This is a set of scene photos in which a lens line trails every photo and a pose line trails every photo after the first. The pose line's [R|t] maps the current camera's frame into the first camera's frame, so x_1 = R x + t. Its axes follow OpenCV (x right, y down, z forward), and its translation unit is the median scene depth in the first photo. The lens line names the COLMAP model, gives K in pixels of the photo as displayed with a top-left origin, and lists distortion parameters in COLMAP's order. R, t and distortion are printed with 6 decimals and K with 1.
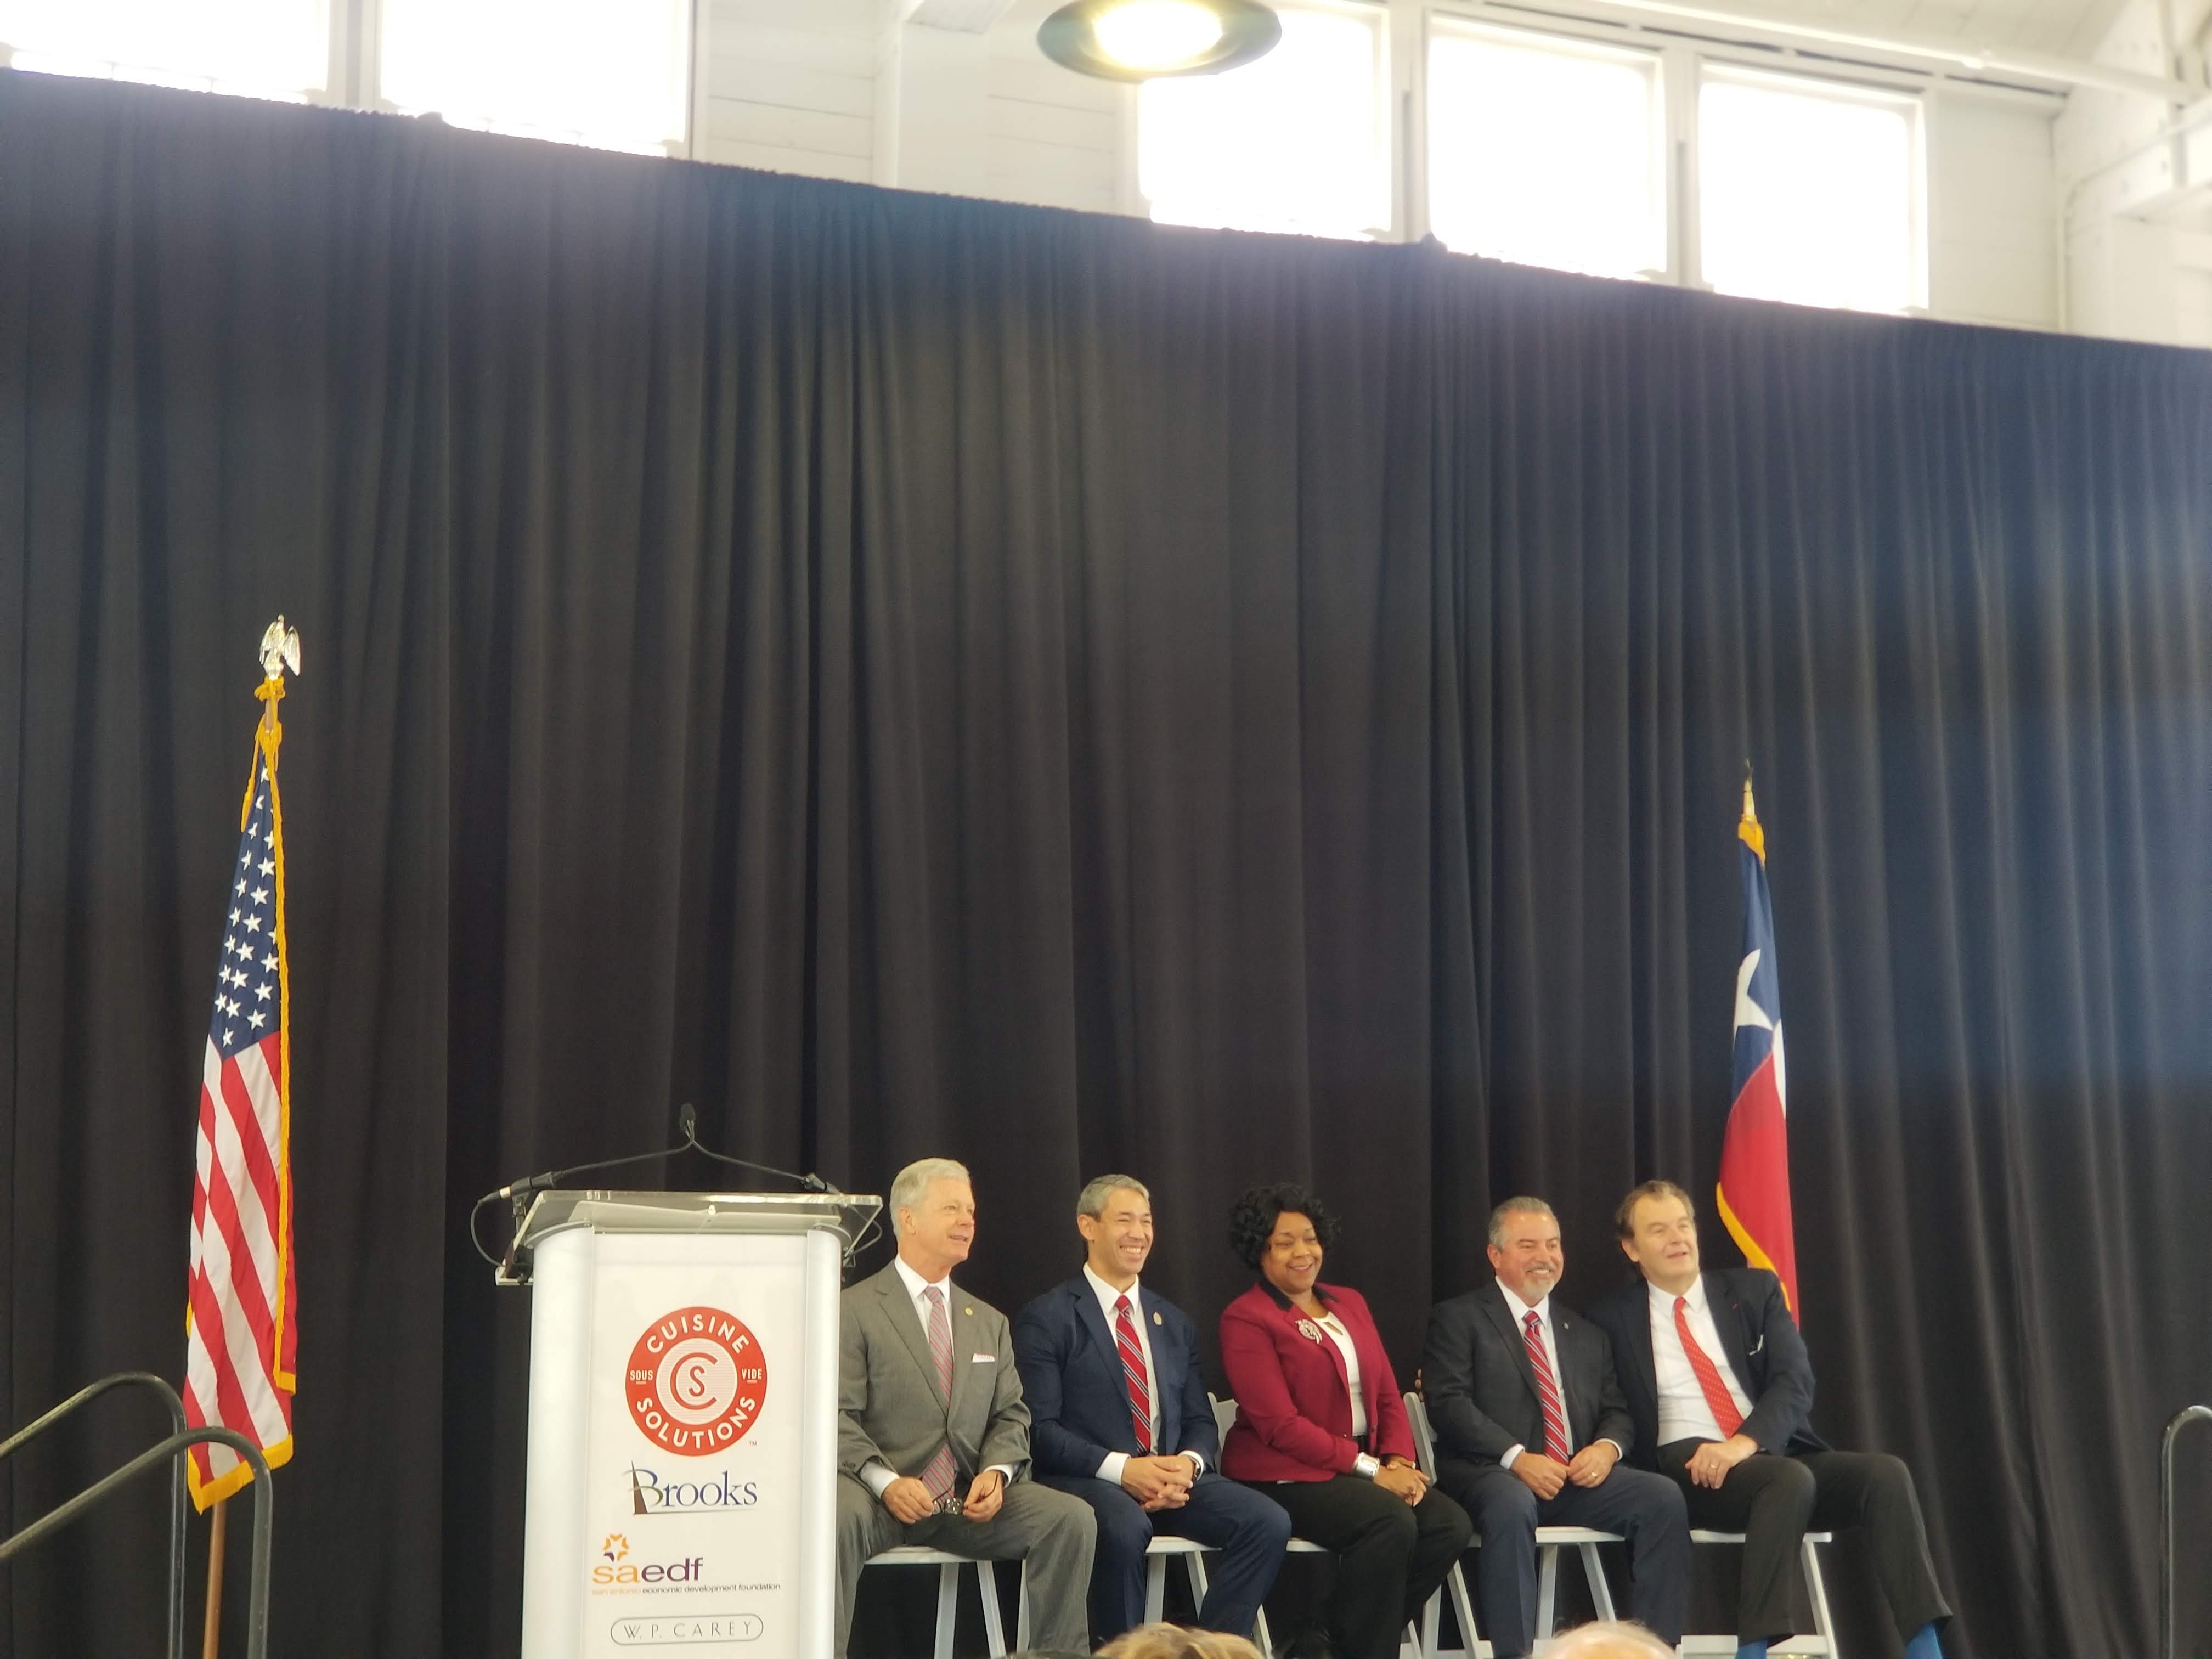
lens RADIAL K [[3279.4, 0, 1097.0], [0, 3279.4, 827.9], [0, 0, 1]] dist [0.088069, 0.000000]
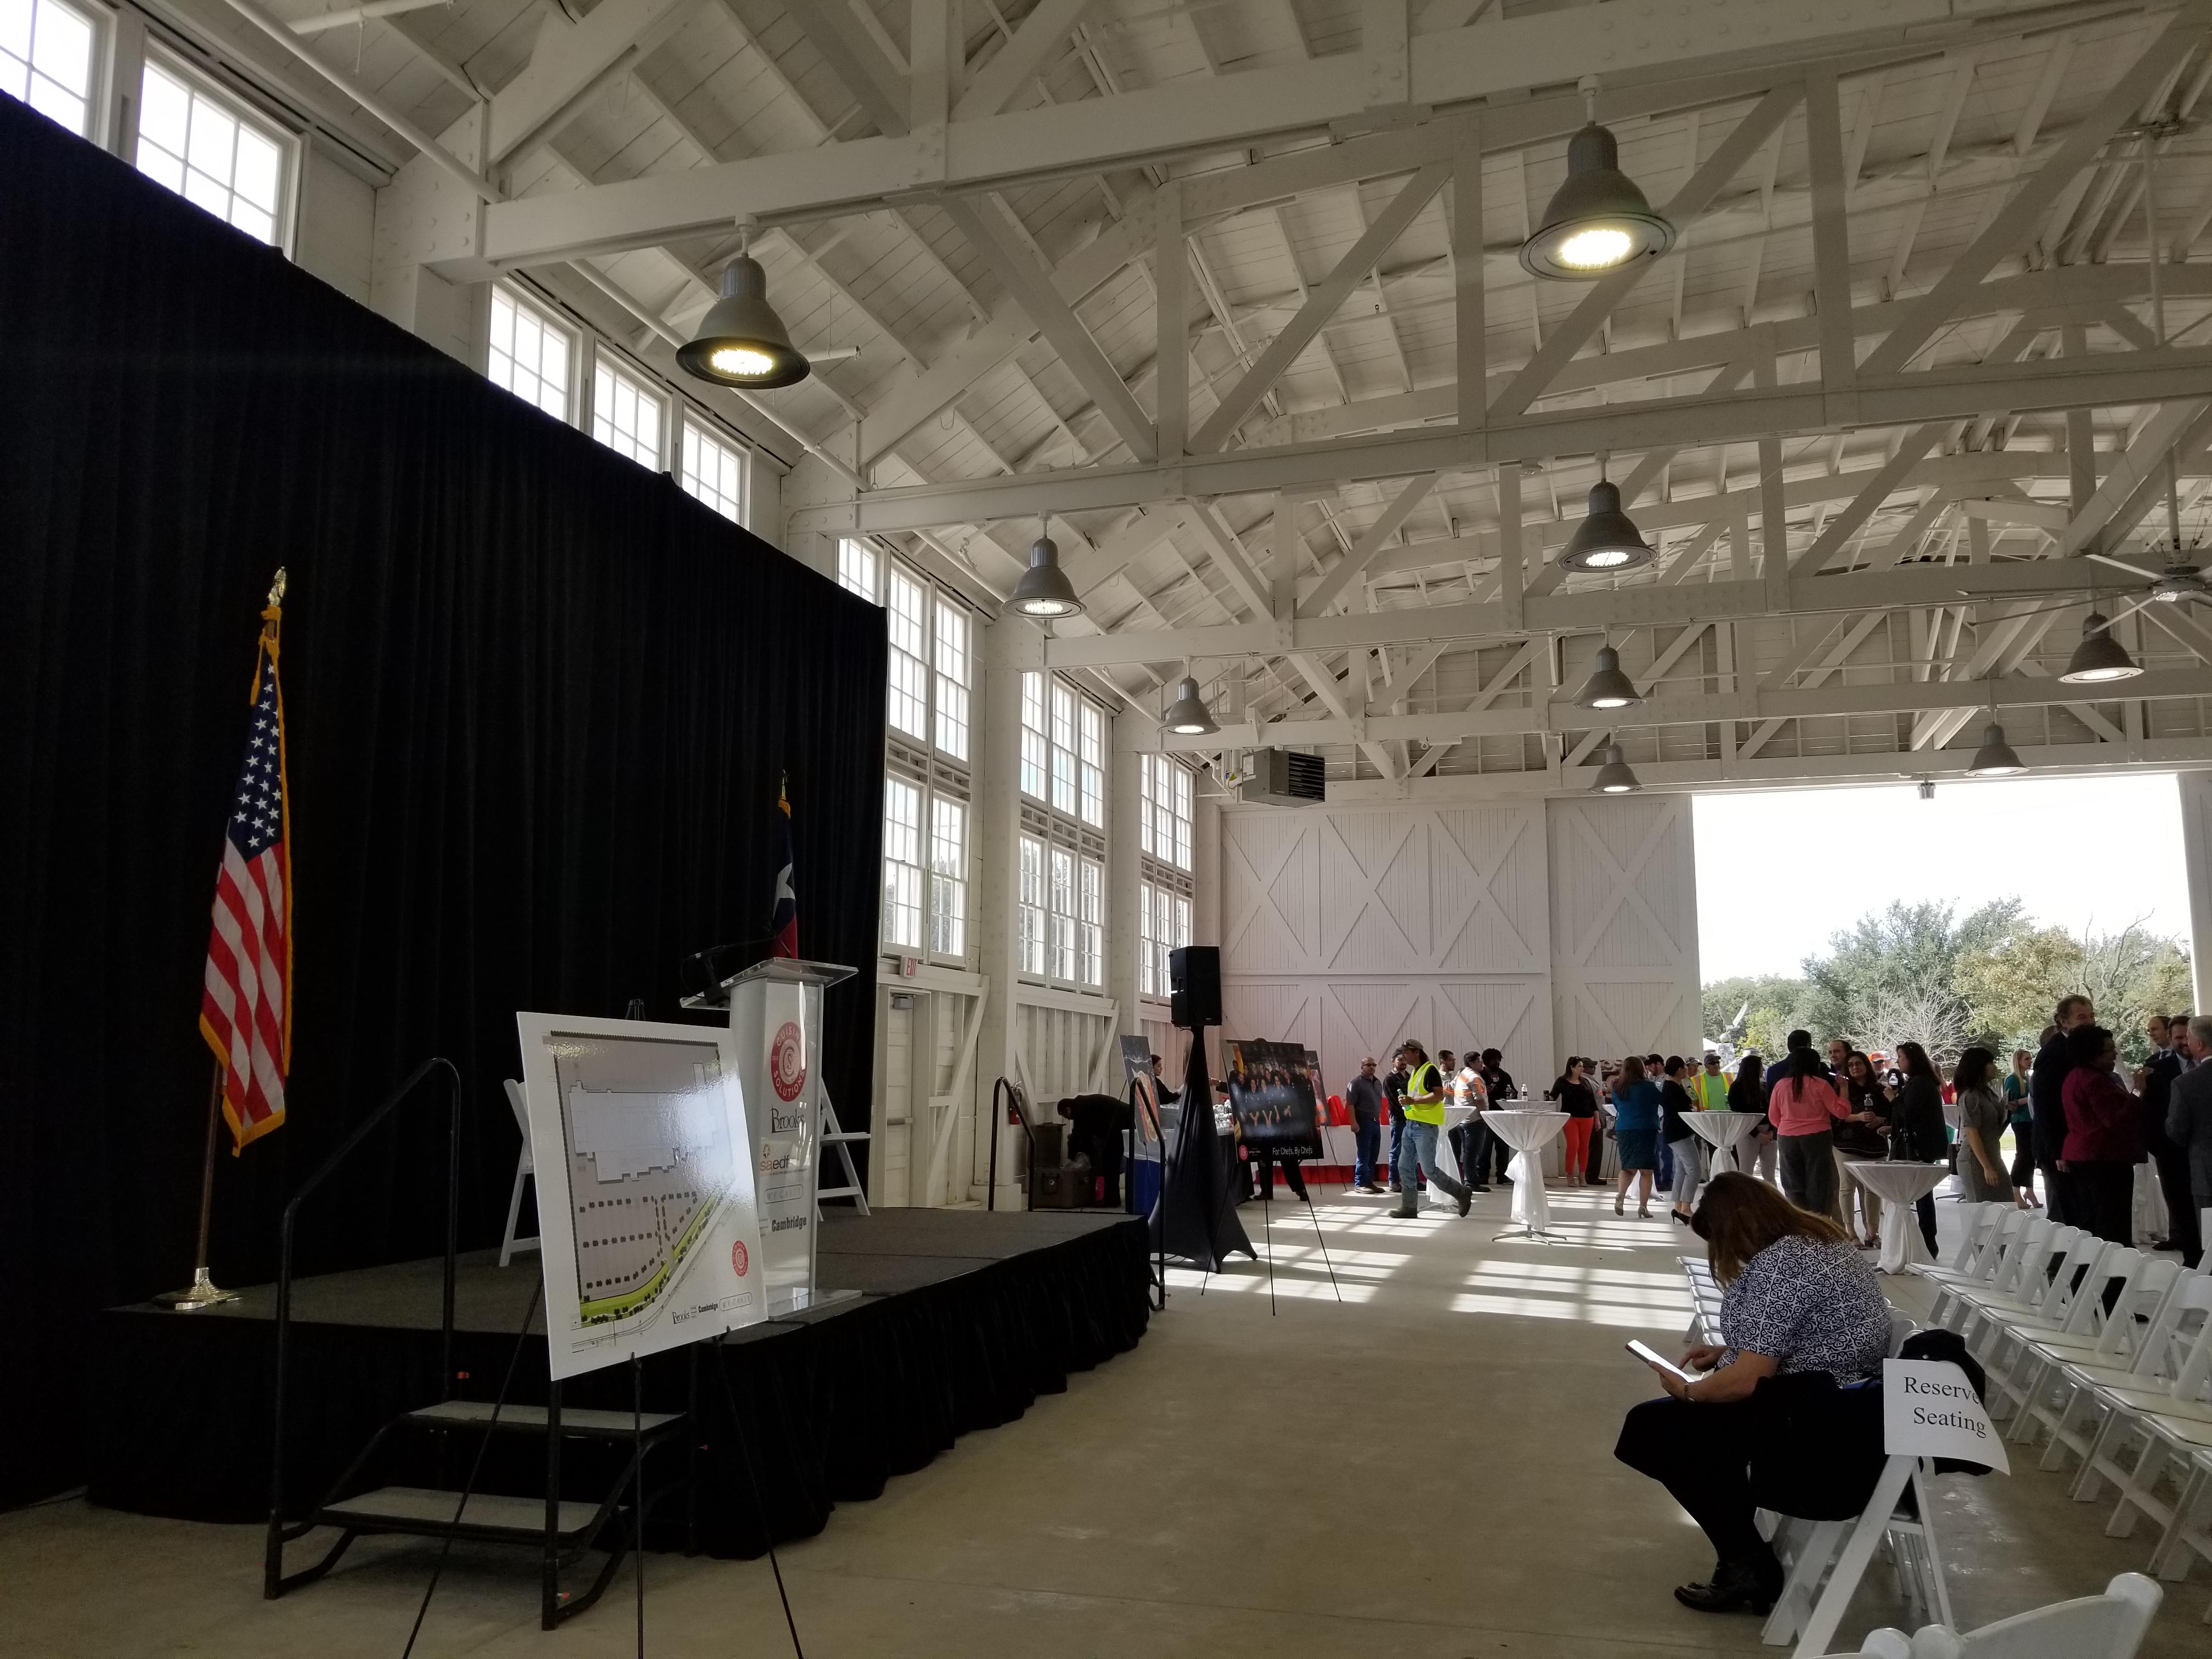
lens RADIAL K [[1729.2, 0, 1108.2], [0, 1729.2, 825.9], [0, 0, 1]] dist [0.042690, -0.062596]
pose [[0.615242, 0.103398, 0.781528, -0.642191], [-0.114245, 0.992590, -0.041385, 0.044701], [-0.780016, -0.063824, 0.622496, 0.205033]]
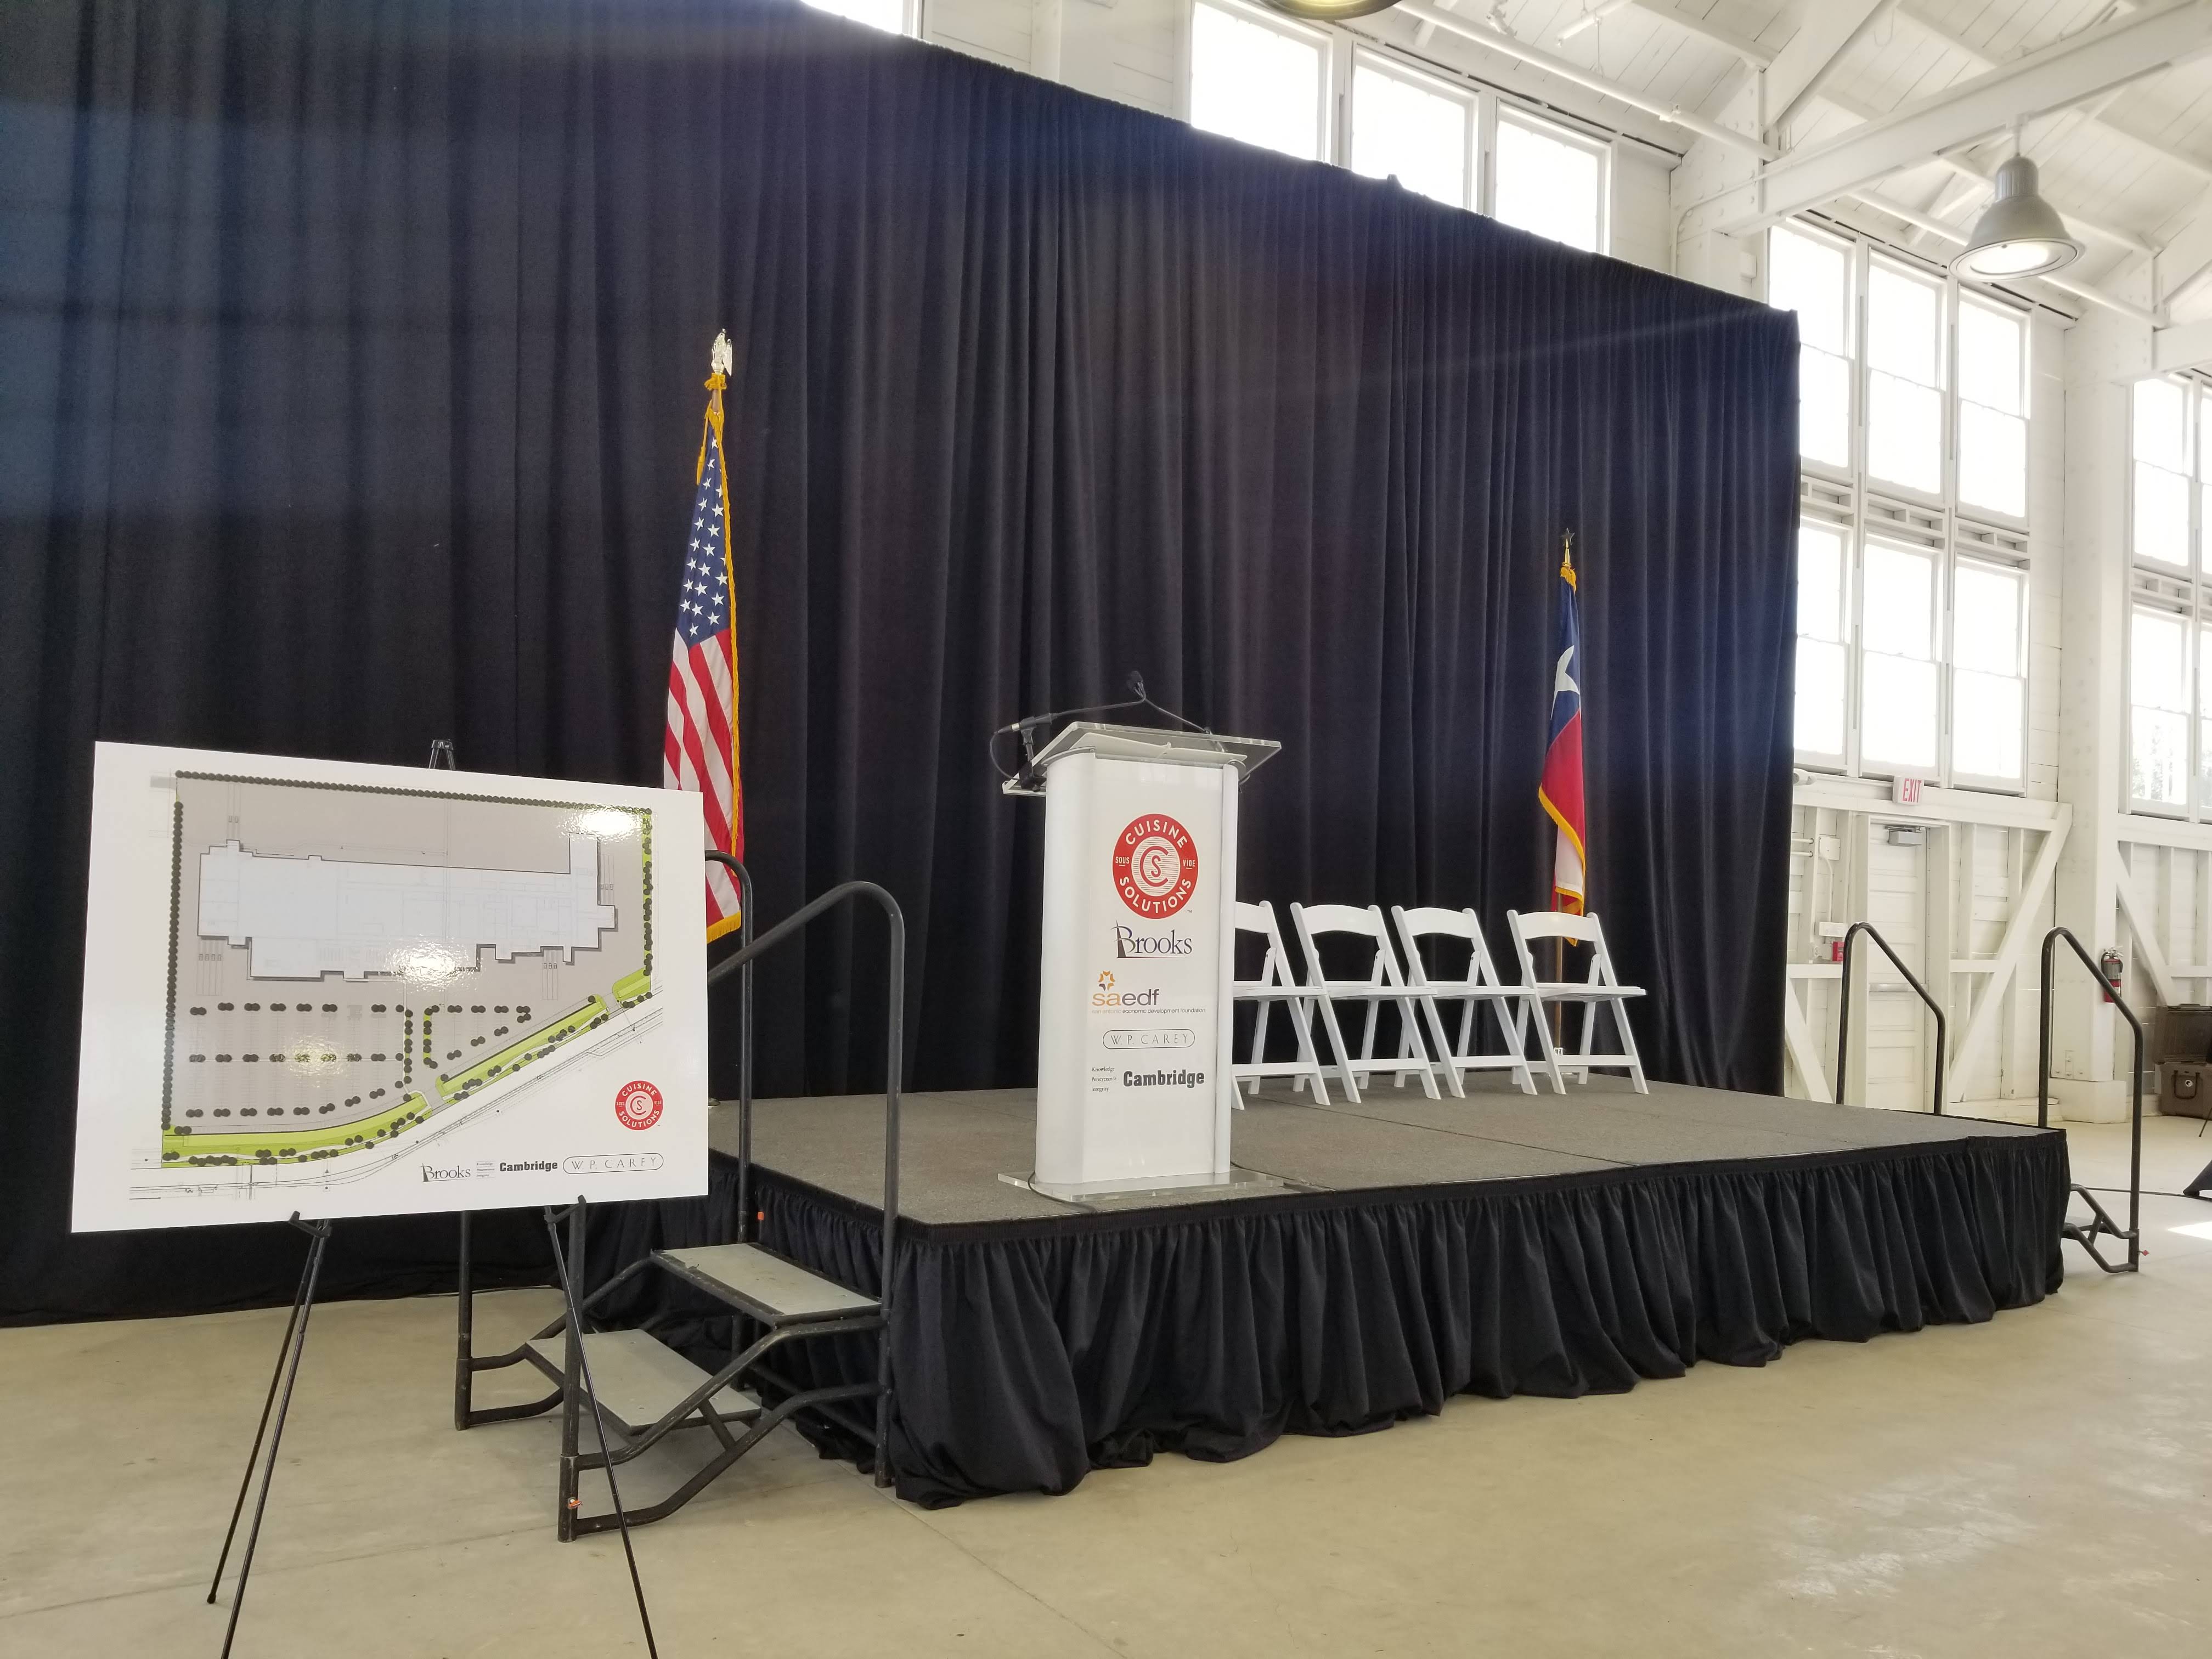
lens RADIAL K [[1729.2, 0, 1106.5], [0, 1729.2, 862.1], [0, 0, 1]] dist [0.042690, -0.062596]
pose [[0.980326, 0.025947, 0.195671, -0.232636], [-0.049549, 0.991929, 0.116712, 0.066464], [-0.191063, -0.124111, 0.973700, 0.235544]]
